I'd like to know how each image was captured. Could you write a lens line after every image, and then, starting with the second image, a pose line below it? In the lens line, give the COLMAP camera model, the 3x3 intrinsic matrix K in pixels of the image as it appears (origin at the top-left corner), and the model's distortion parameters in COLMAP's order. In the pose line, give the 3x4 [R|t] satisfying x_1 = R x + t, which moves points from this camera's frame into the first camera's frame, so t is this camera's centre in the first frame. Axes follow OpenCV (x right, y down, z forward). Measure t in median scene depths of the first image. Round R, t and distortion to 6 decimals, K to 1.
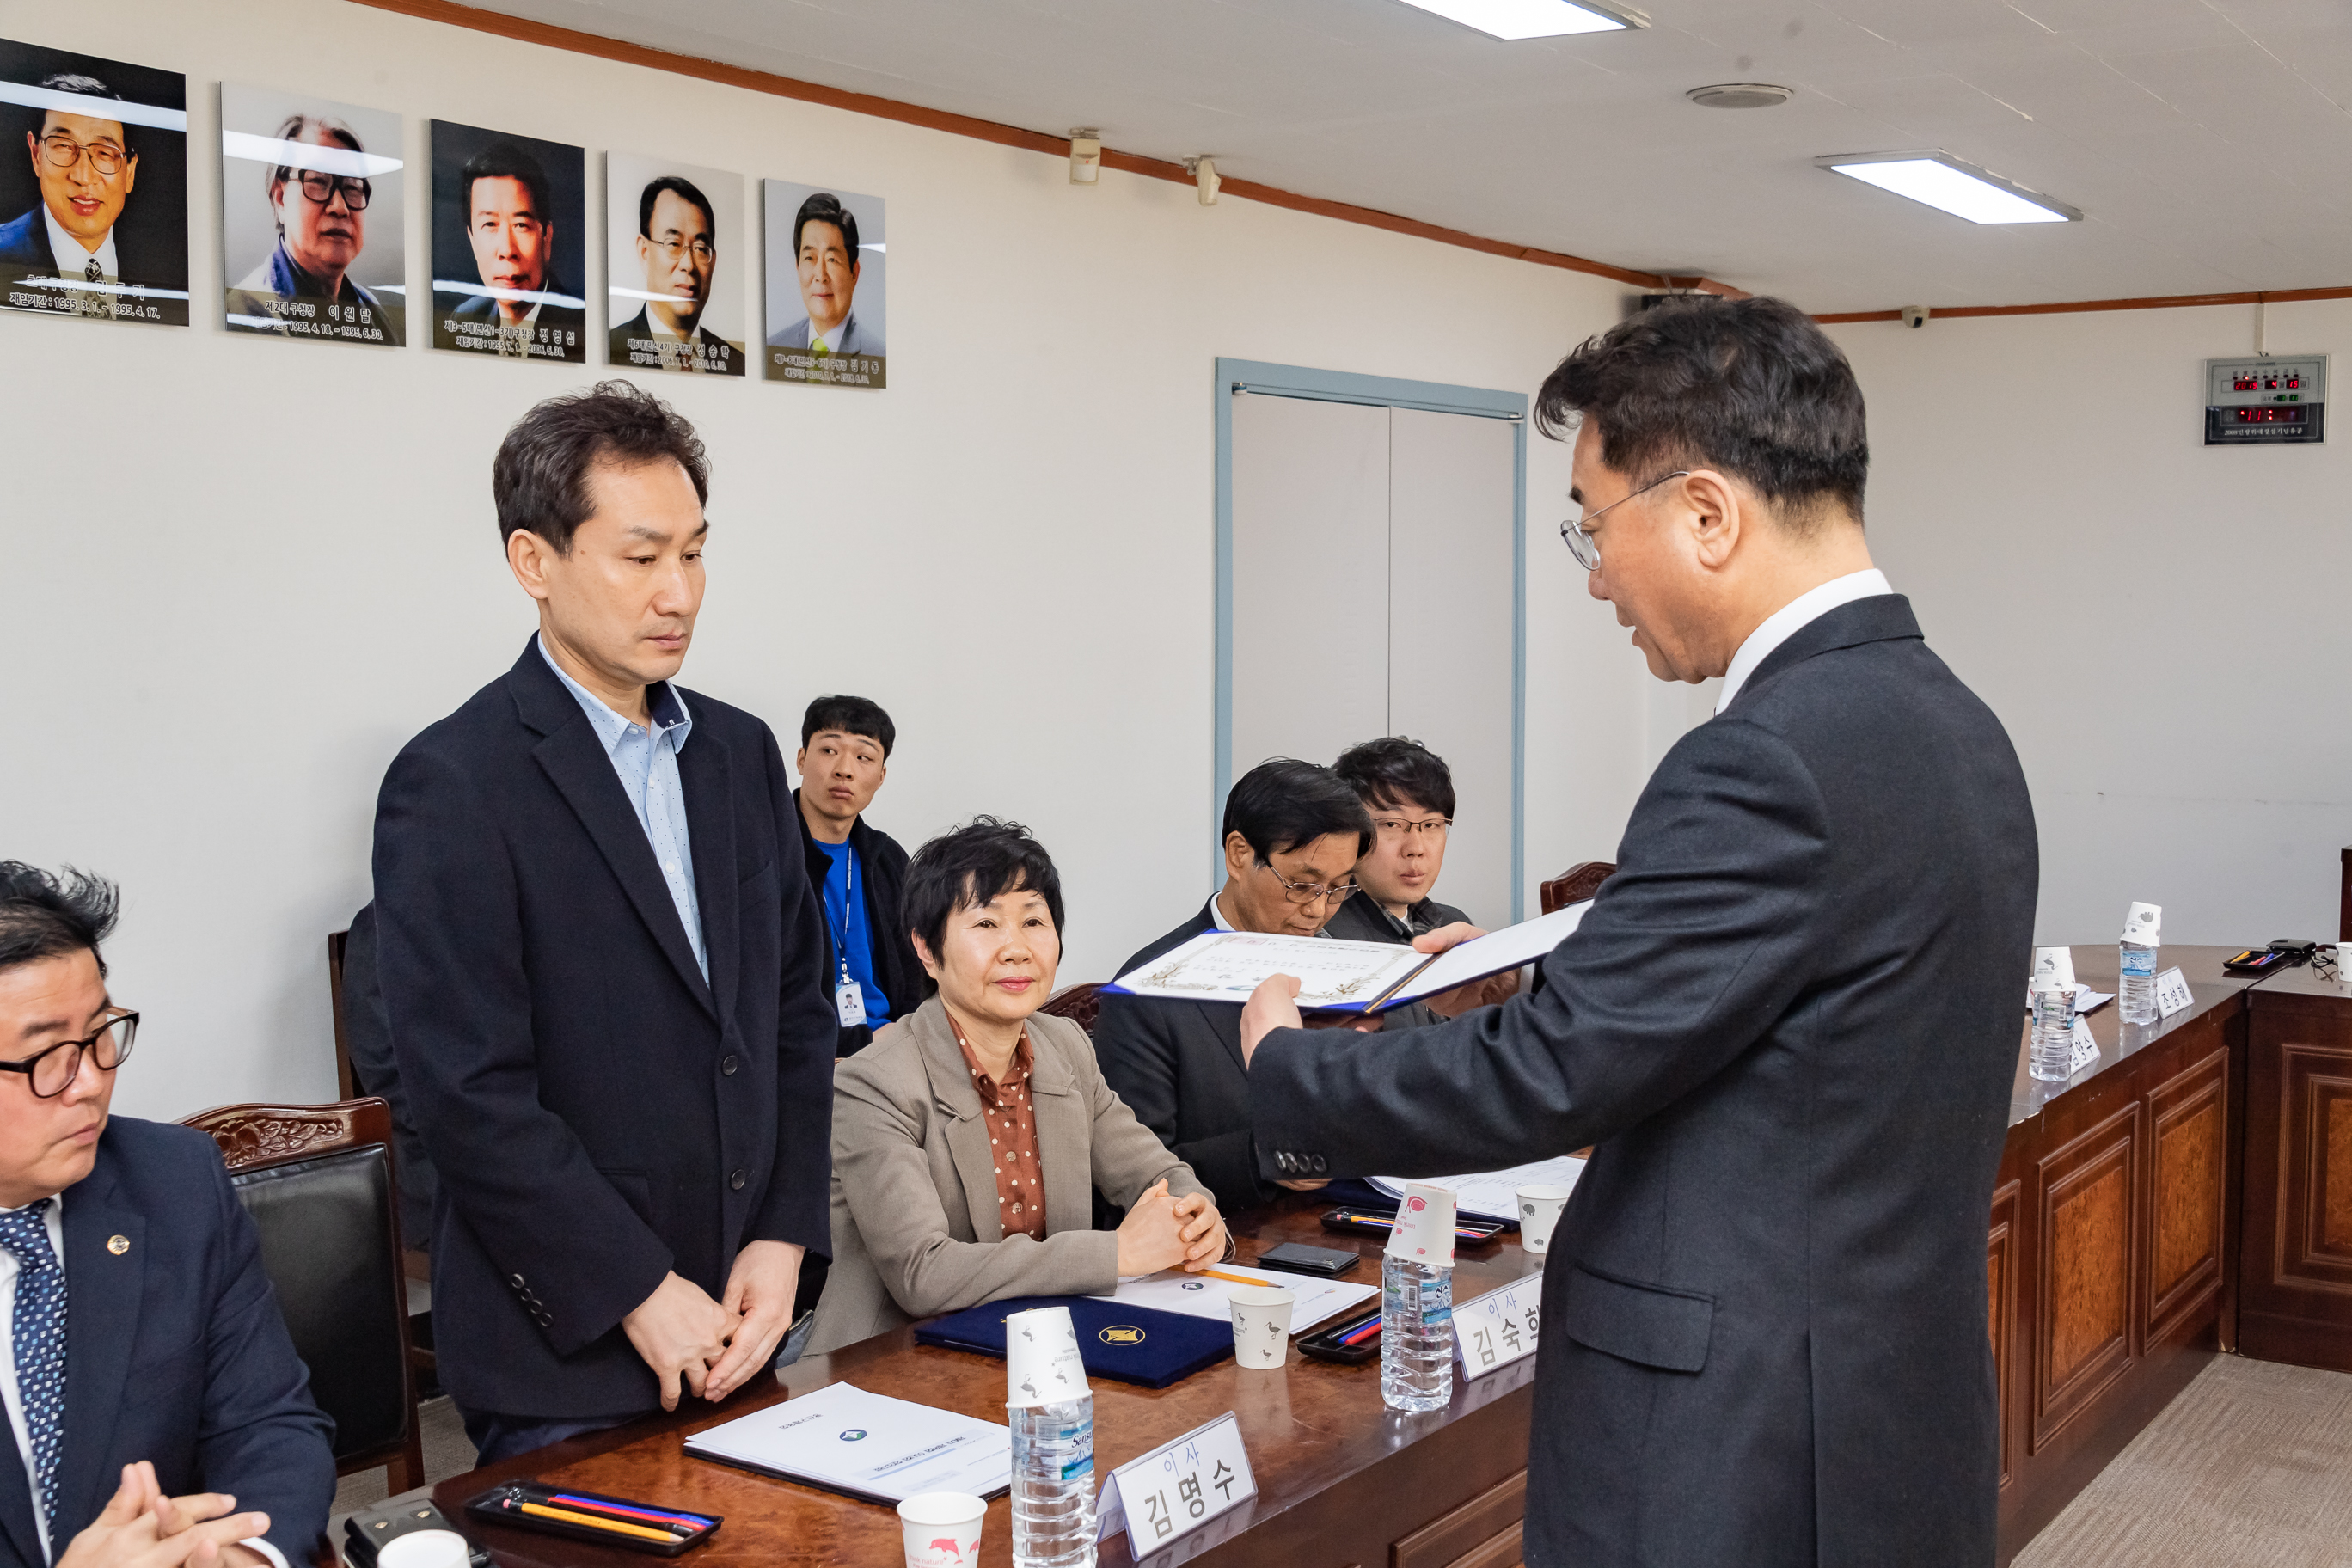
lens RADIAL K [[2696.7, 0, 1176.0], [0, 2696.7, 784.0], [0, 0, 1]] dist [0.009541, -0.046362]
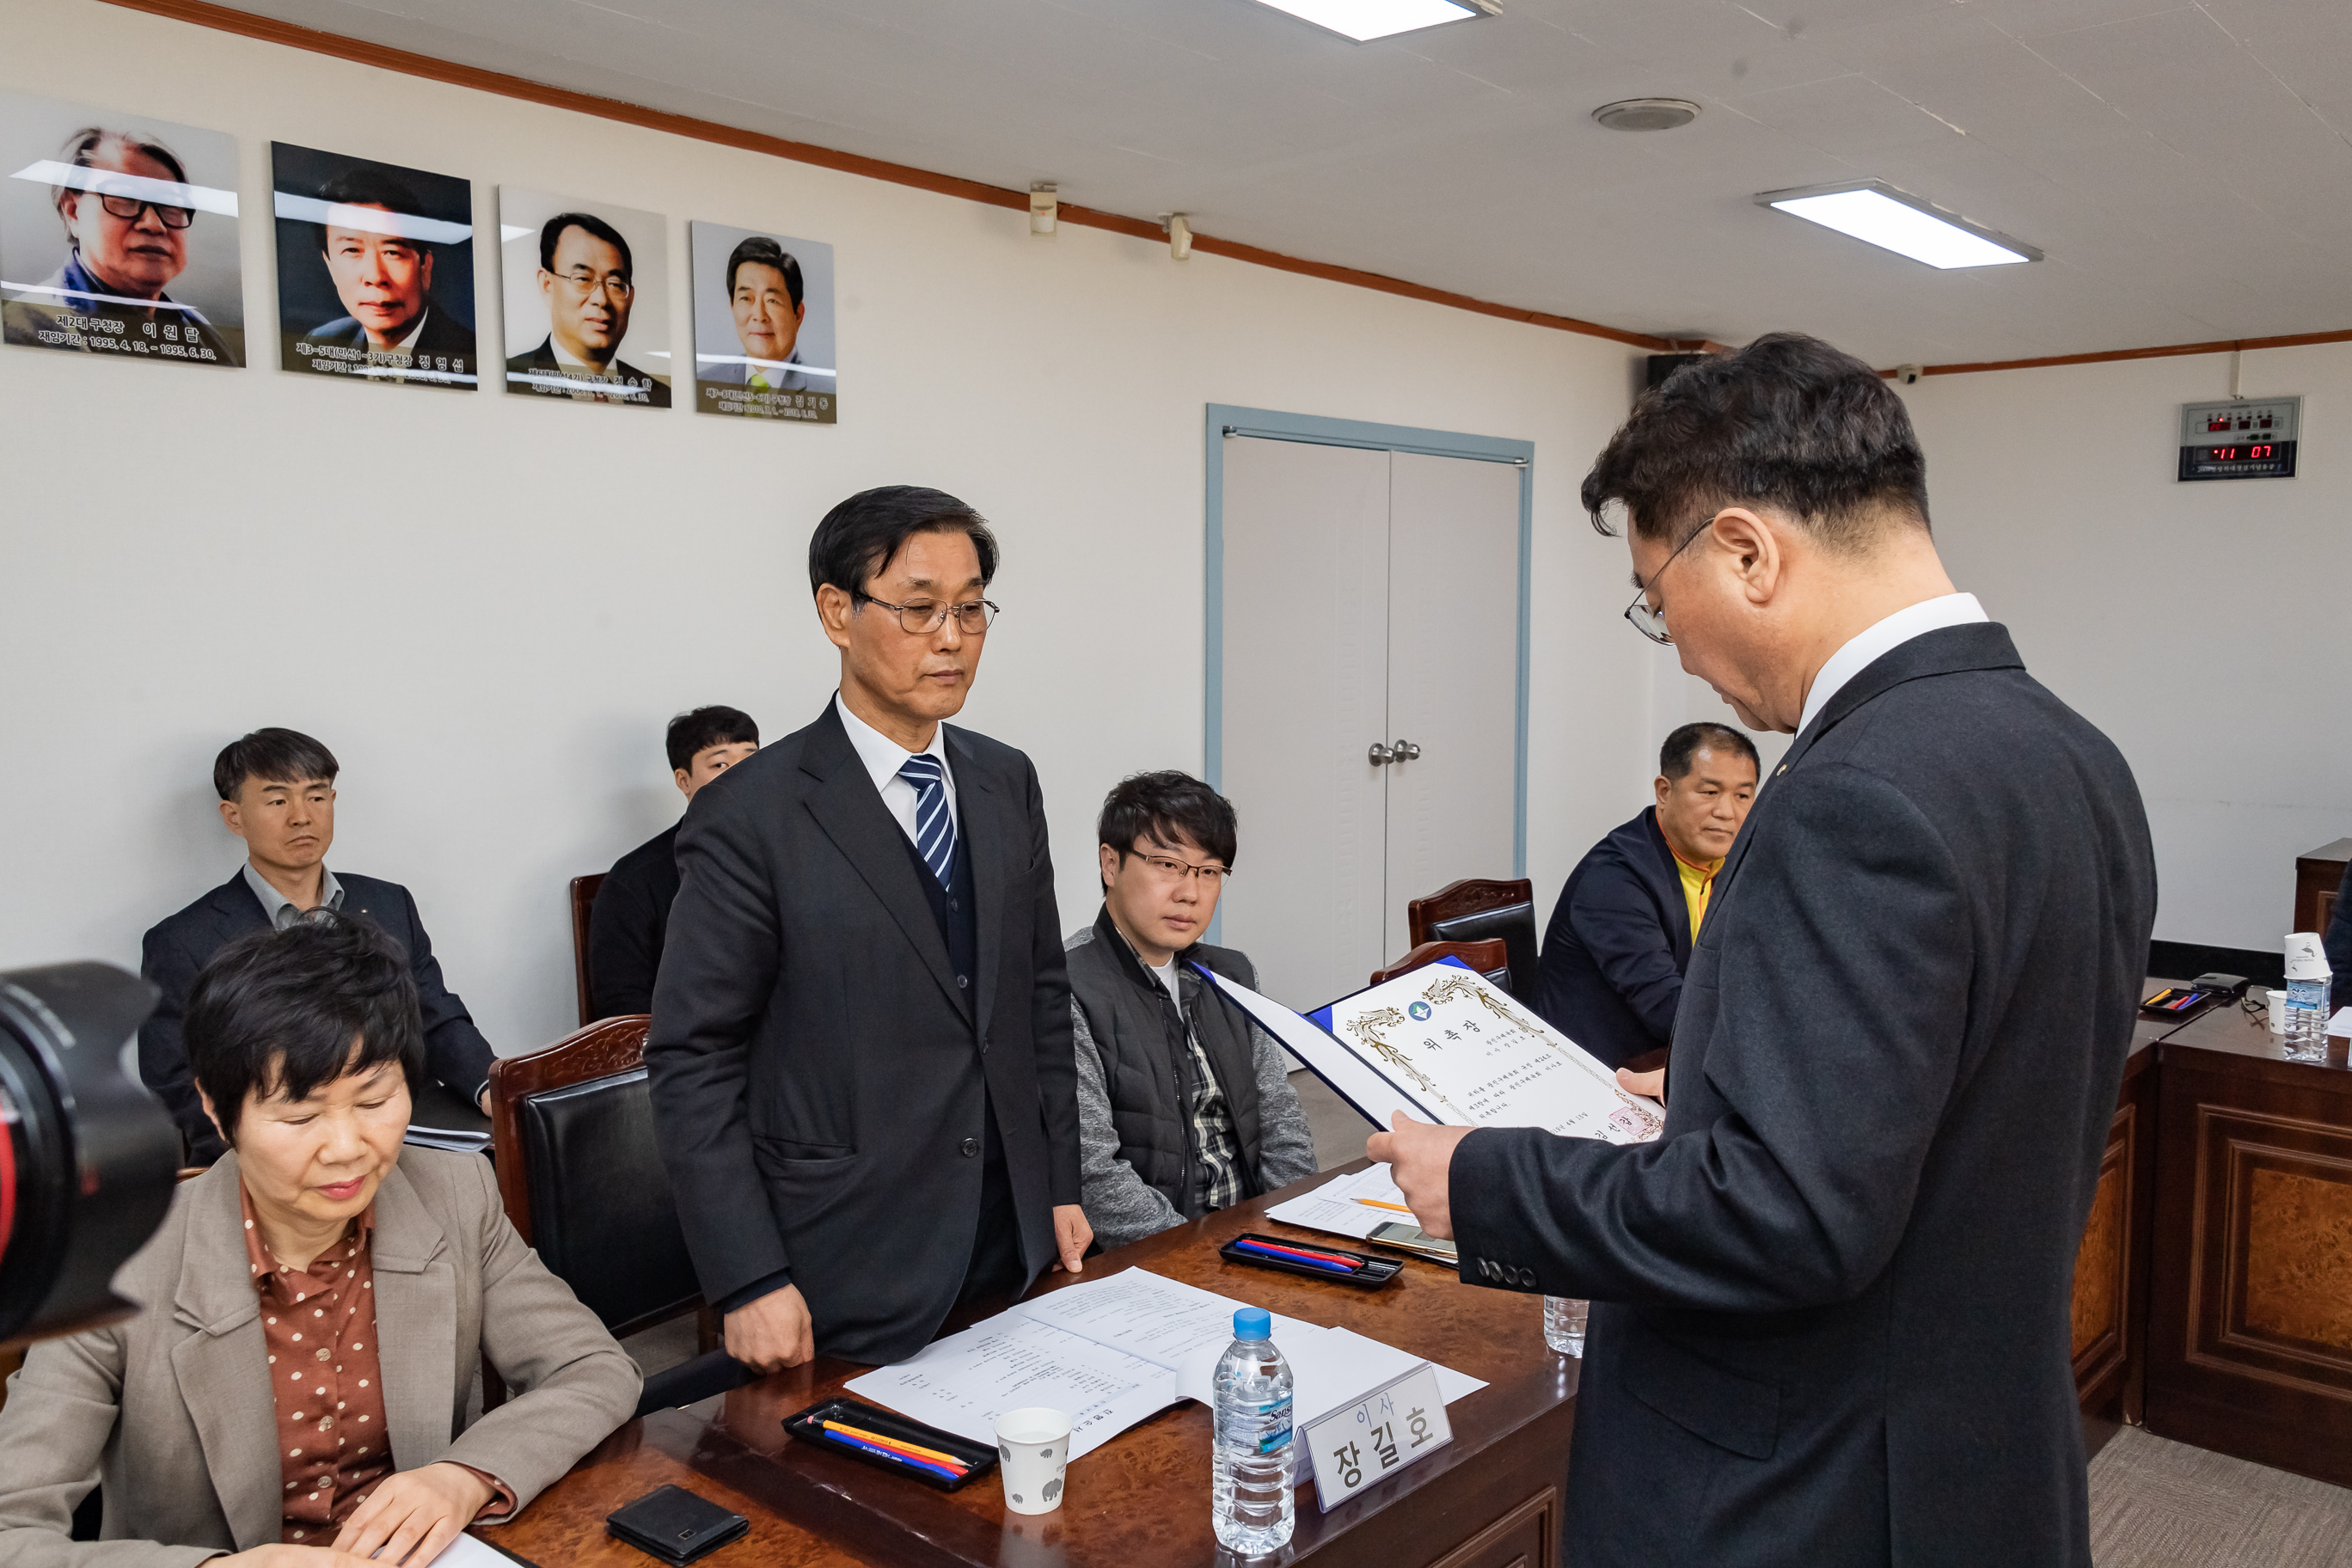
lens RADIAL K [[1862.4, 0, 1176.0], [0, 1862.4, 784.0], [0, 0, 1]] dist [0.075351, -0.050809]
pose [[0.990536, 0.014749, -0.136458, 0.154360], [-0.012120, 0.999725, 0.020073, -0.022185], [0.136717, -0.018230, 0.990442, 0.319189]]
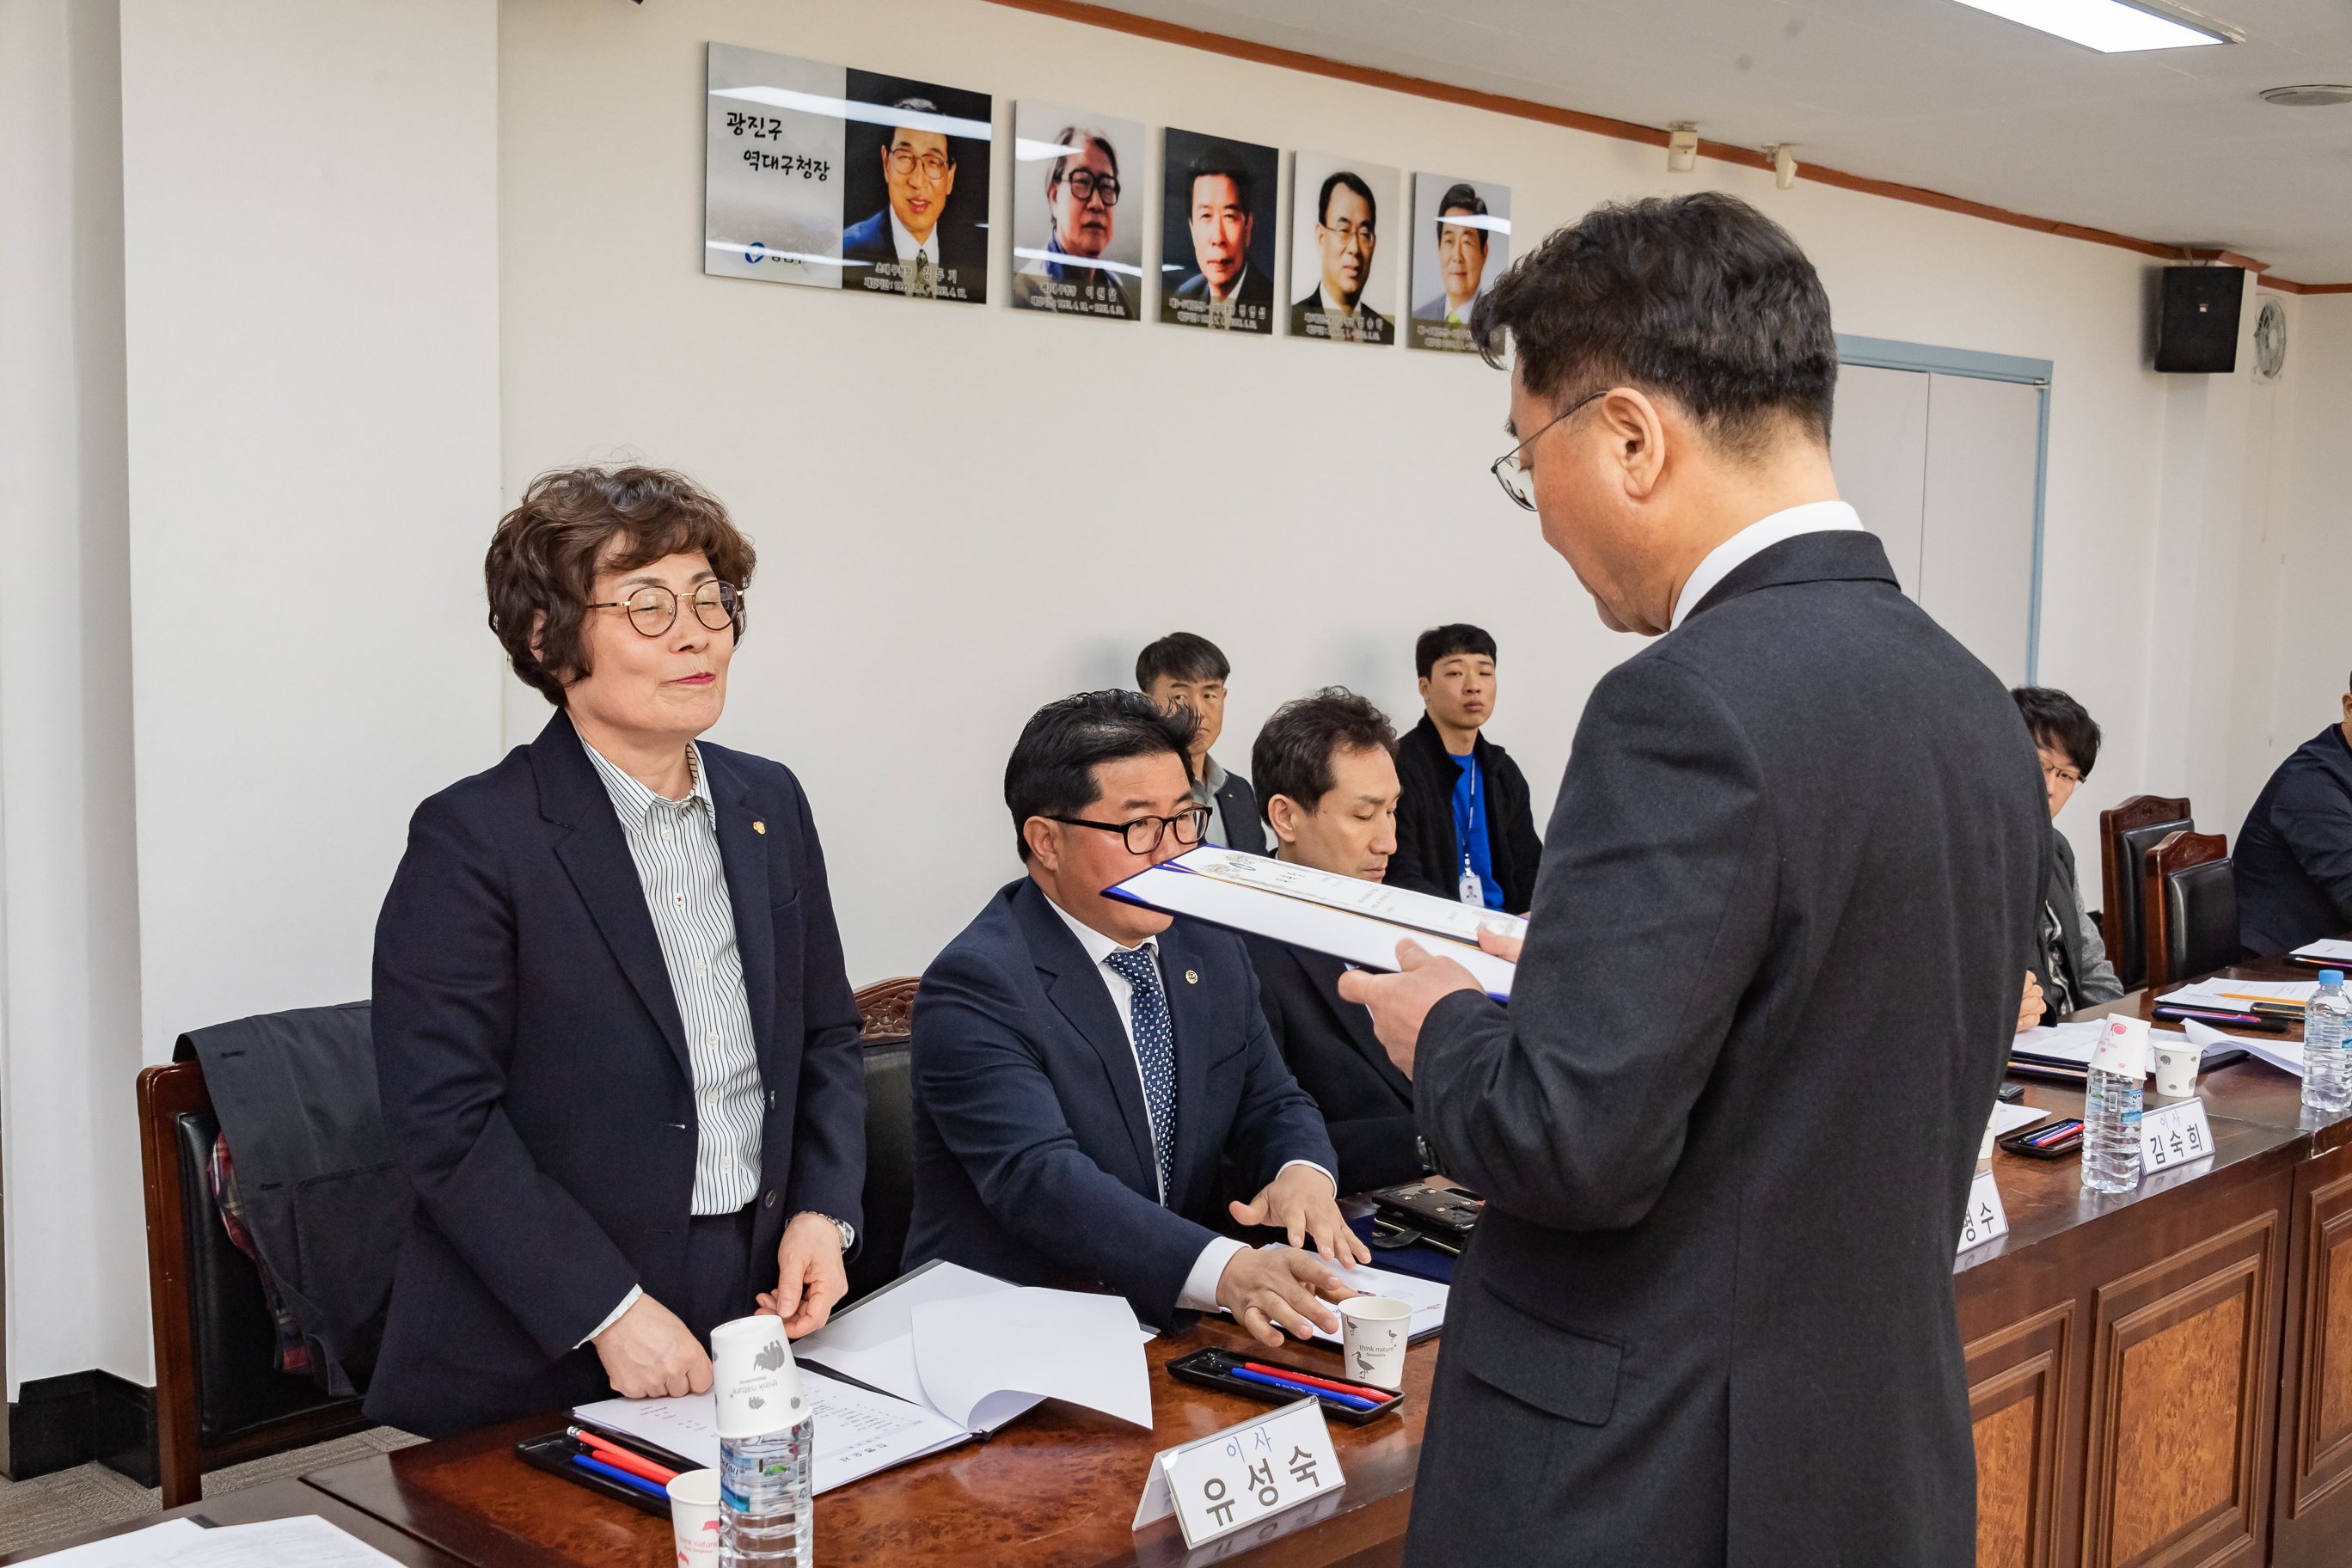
lens RADIAL K [[2696.7, 0, 1176.0], [0, 2696.7, 784.0], [0, 0, 1]] dist [0.009541, -0.046362]
pose [[0.988997, 0.034384, -0.143885, -0.087950], [-0.031496, 0.999255, 0.022299, 0.013560], [0.144545, -0.017522, 0.989343, -0.164189]]
